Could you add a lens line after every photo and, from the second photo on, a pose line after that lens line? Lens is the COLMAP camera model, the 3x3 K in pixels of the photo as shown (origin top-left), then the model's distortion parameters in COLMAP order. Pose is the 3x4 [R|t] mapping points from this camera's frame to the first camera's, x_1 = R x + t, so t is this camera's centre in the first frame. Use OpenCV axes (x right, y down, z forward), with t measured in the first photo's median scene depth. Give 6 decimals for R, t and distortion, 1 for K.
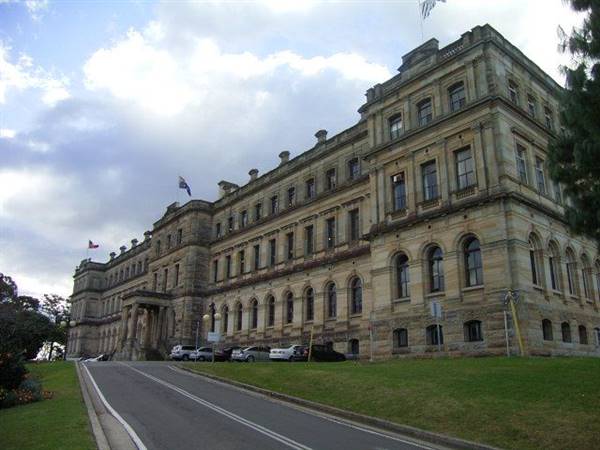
lens RADIAL K [[507.9, 0, 300.2], [0, 507.9, 225.9], [0, 0, 1]] dist [-0.041699, -0.022853]
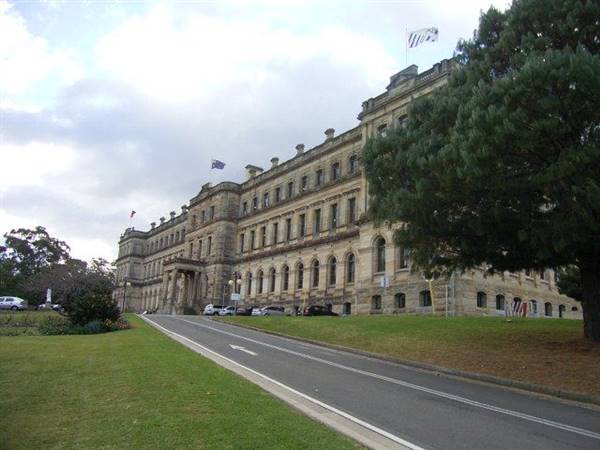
lens RADIAL K [[507.9, 0, 299.9], [0, 507.9, 224.1], [0, 0, 1]] dist [-0.041699, -0.022853]
pose [[0.997773, 0.019354, -0.063832, 0.052950], [-0.015311, 0.997881, 0.063237, -0.040248], [0.064920, -0.062118, 0.995955, -0.205599]]
